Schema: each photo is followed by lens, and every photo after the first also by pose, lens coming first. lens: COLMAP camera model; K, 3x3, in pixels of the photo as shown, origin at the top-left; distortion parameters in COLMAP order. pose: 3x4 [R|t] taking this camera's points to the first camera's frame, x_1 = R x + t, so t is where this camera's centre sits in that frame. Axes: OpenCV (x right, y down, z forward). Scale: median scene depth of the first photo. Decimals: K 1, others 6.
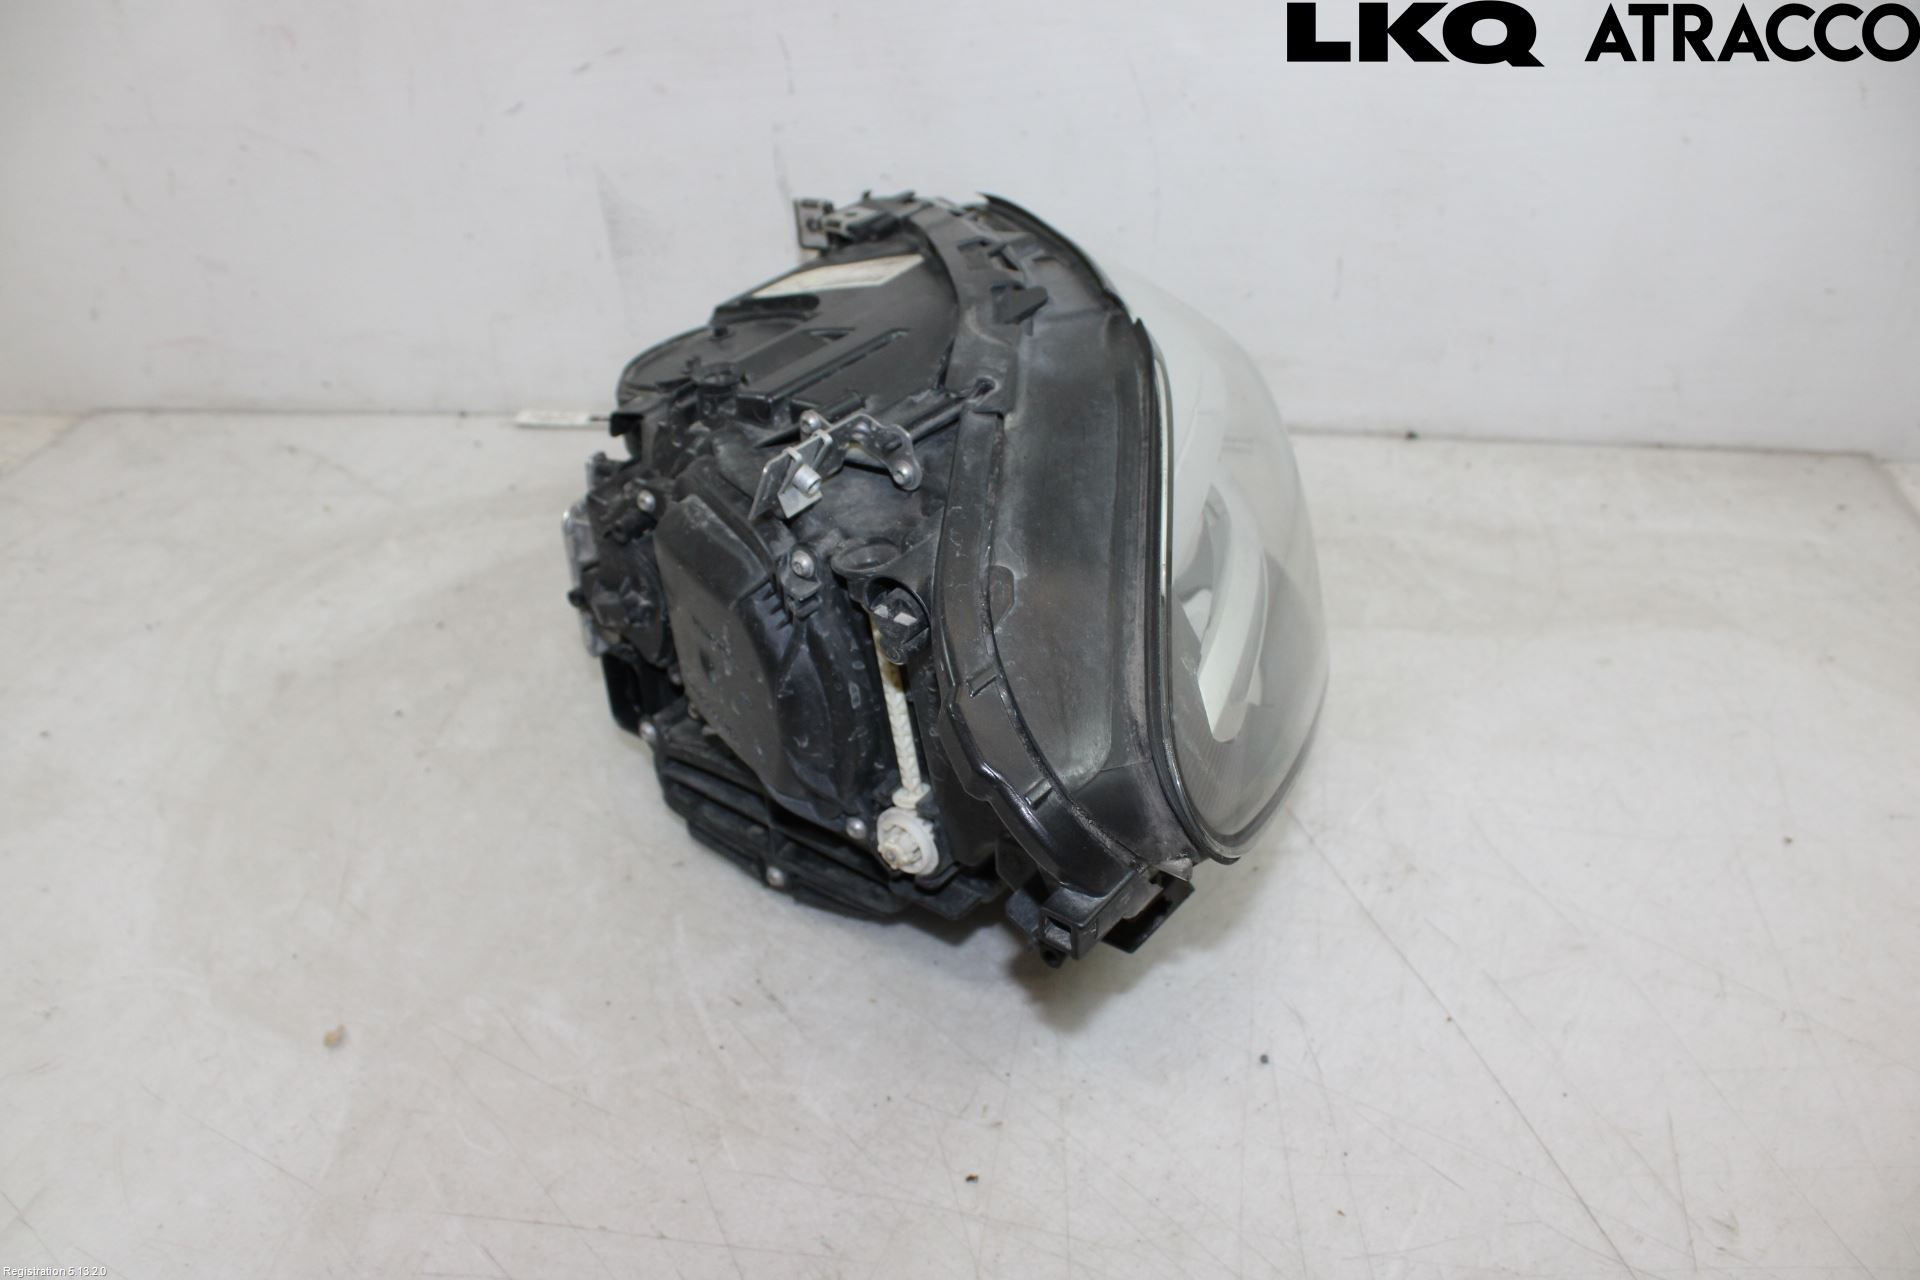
lens RADIAL K [[1572.5, 0, 957.2], [0, 1572.5, 663.8], [0, 0, 1]] dist [-0.169890, 0.143540]
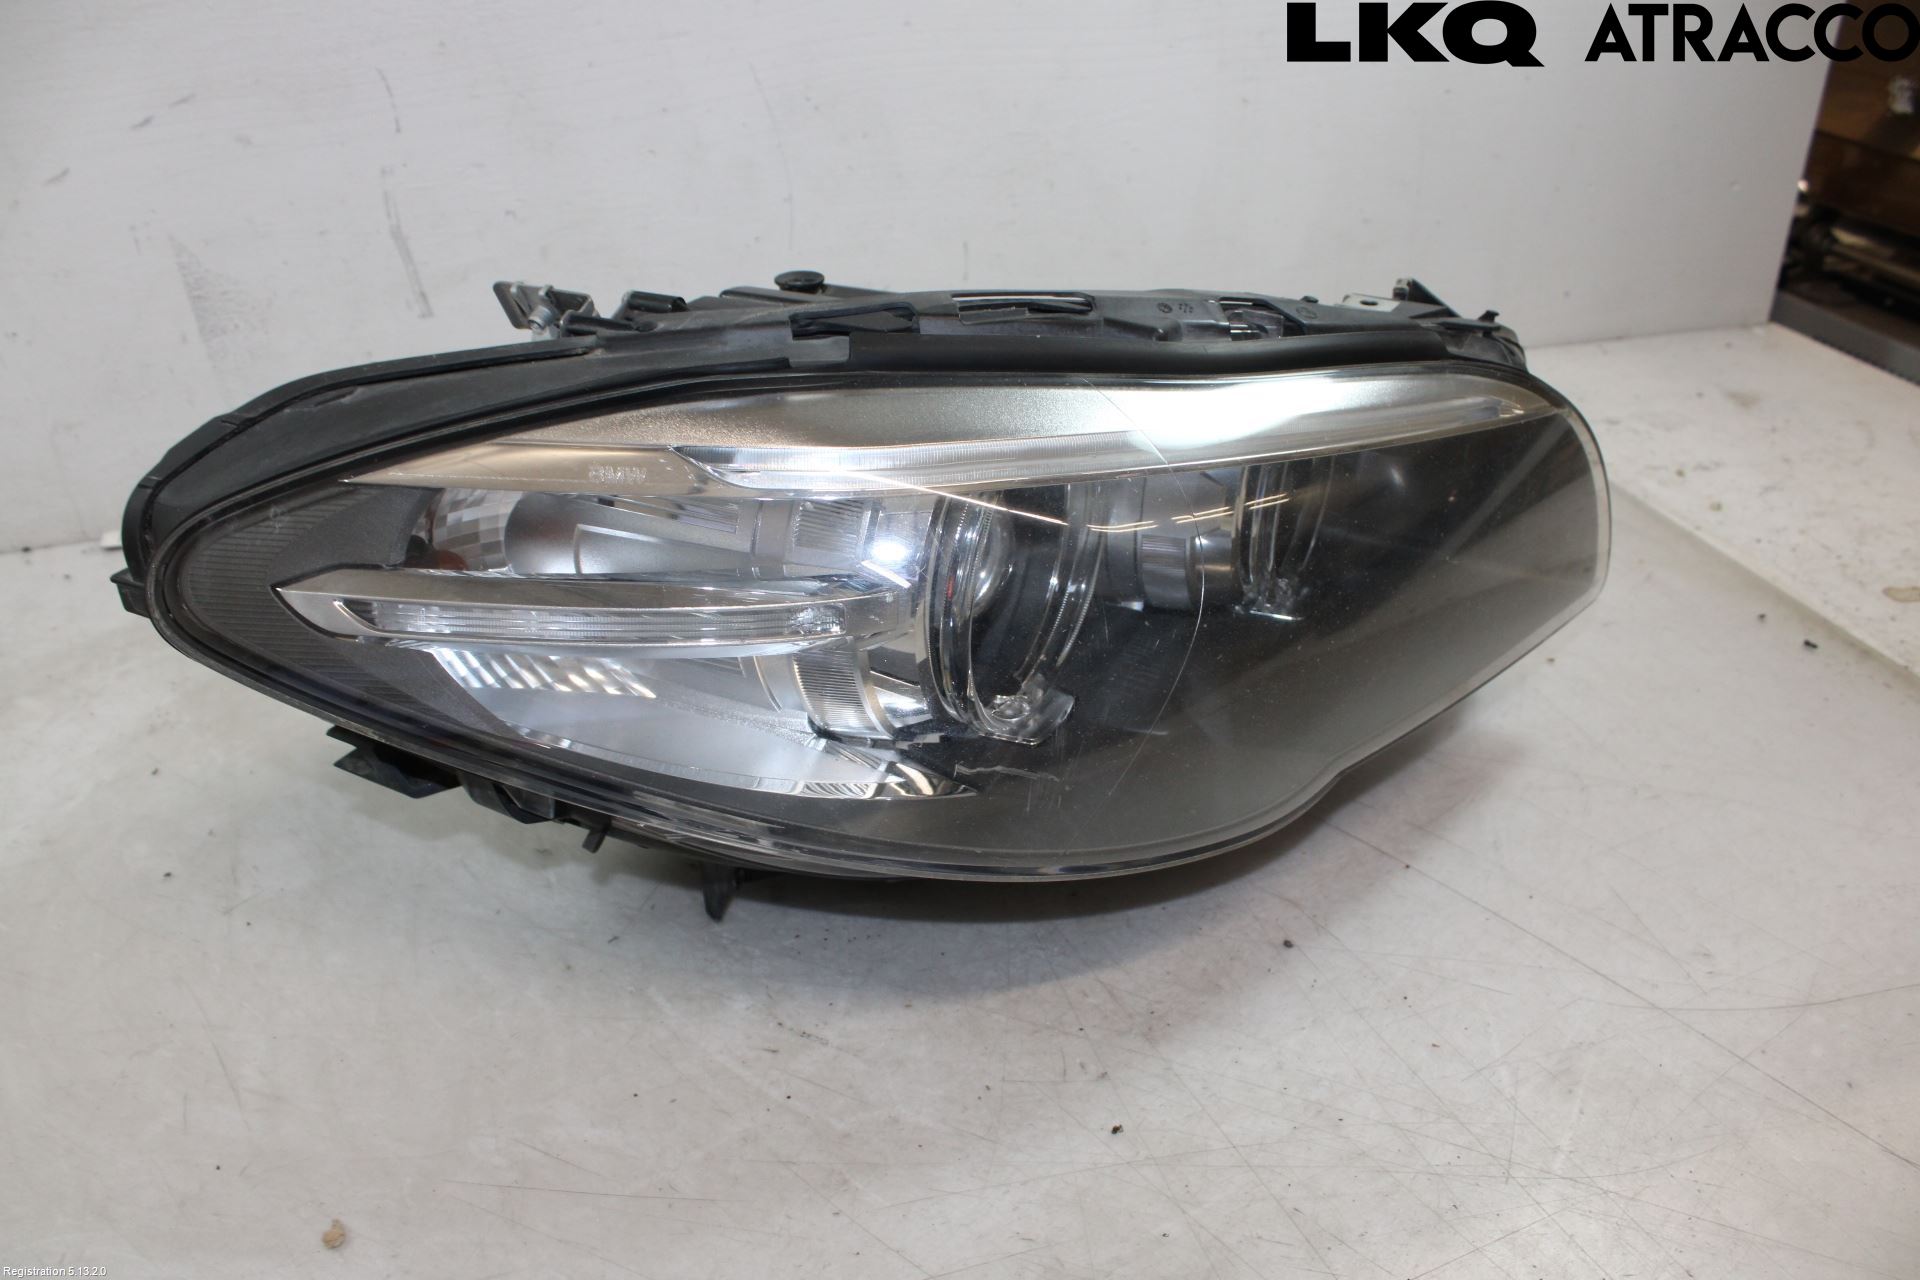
lens RADIAL K [[1572.5, 0, 957.2], [0, 1572.5, 663.8], [0, 0, 1]] dist [-0.169890, 0.143540]
pose [[0.896281, -0.204613, 0.393464, -0.360298], [0.220171, 0.975445, 0.005729, 0.012815], [-0.384975, 0.081495, 0.919322, 0.093169]]
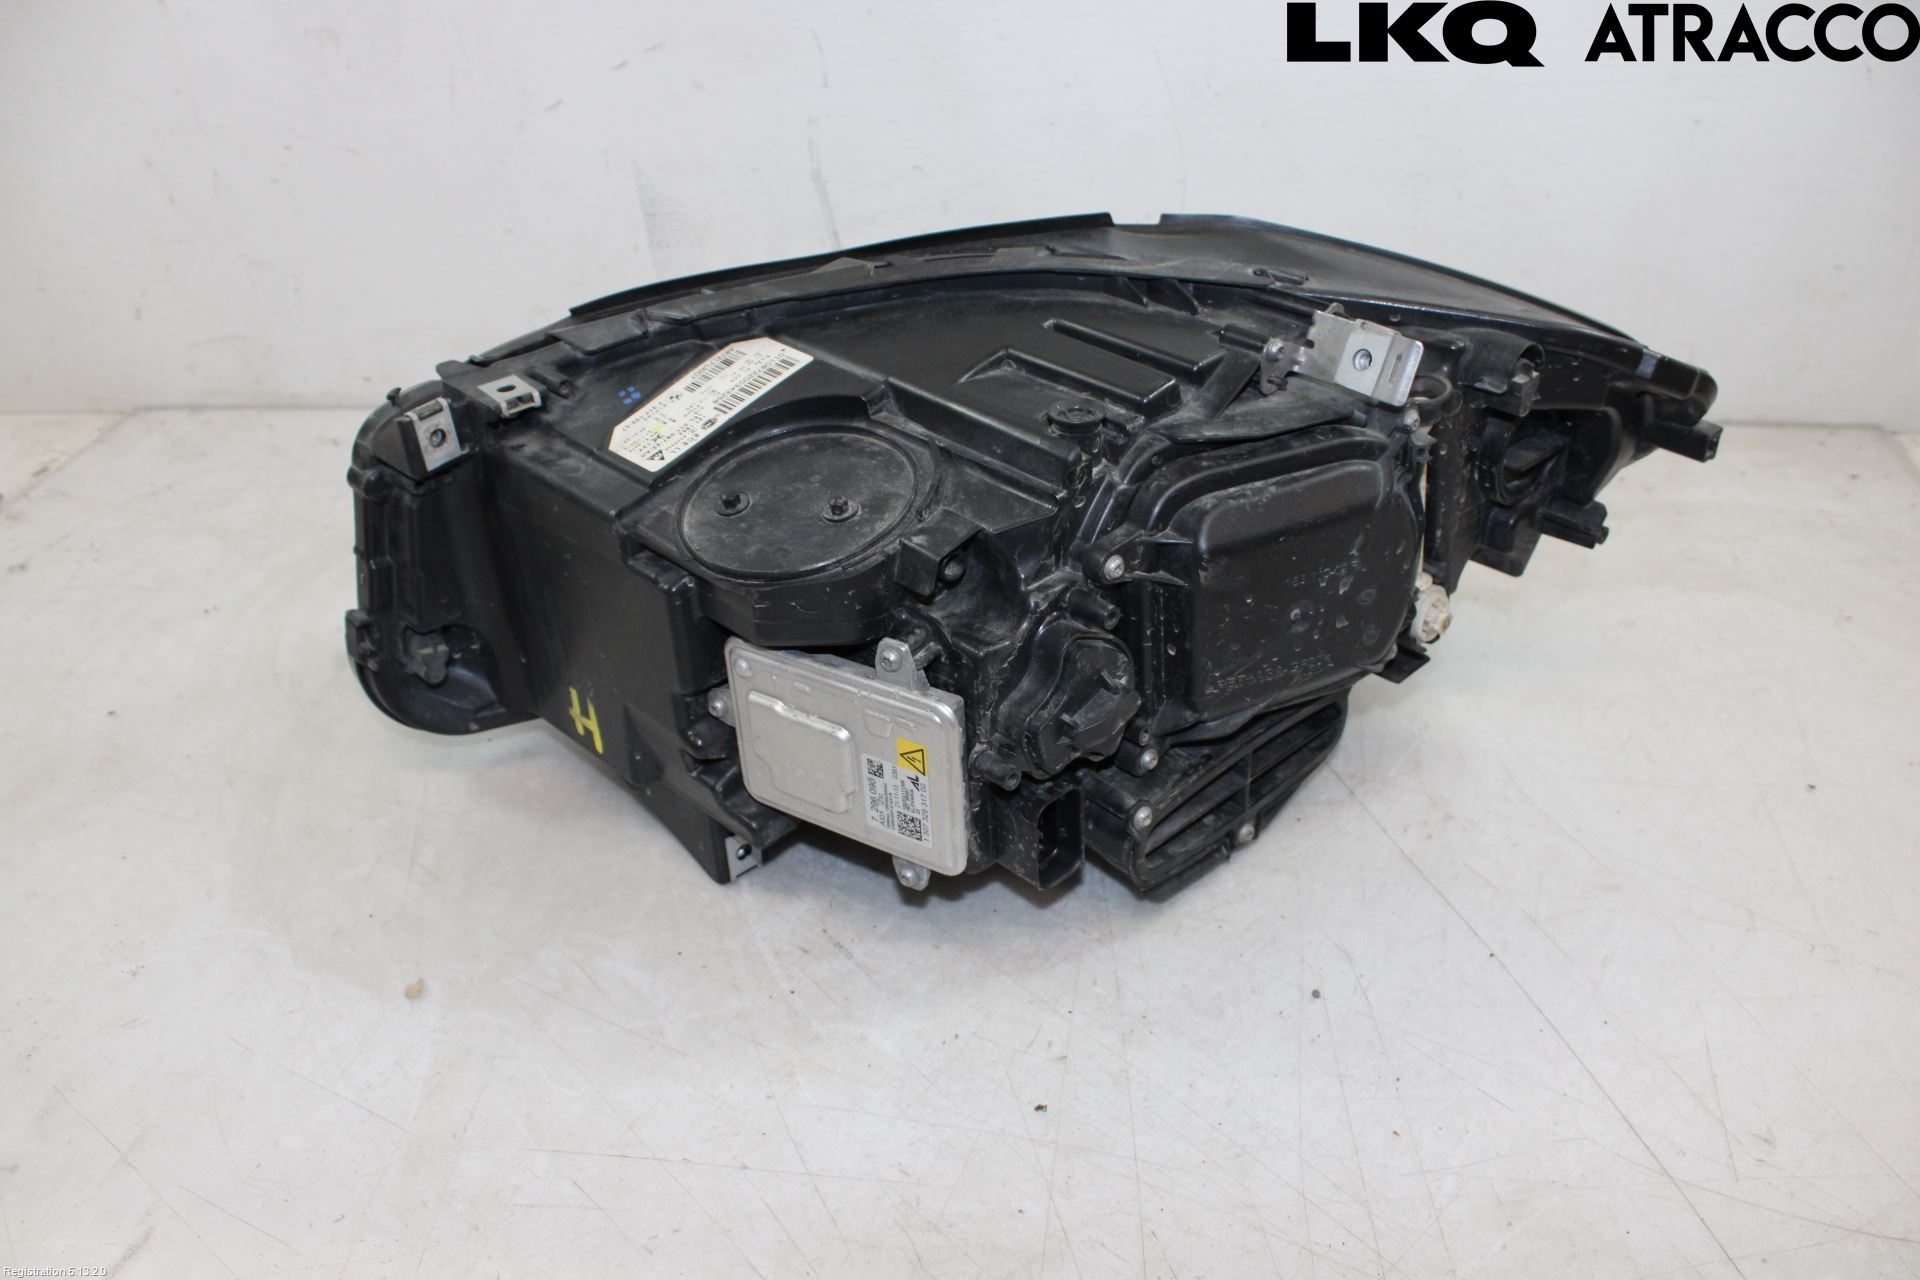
lens RADIAL K [[1579.8, 0, 960.8], [0, 1579.8, 661.0], [0, 0, 1]] dist [-0.167957, 0.143205]
pose [[0.999920, -0.012605, 0.000703, -0.036232], [0.012611, 0.999869, -0.010099, 0.037168], [-0.000576, 0.010107, 0.999949, -0.045645]]
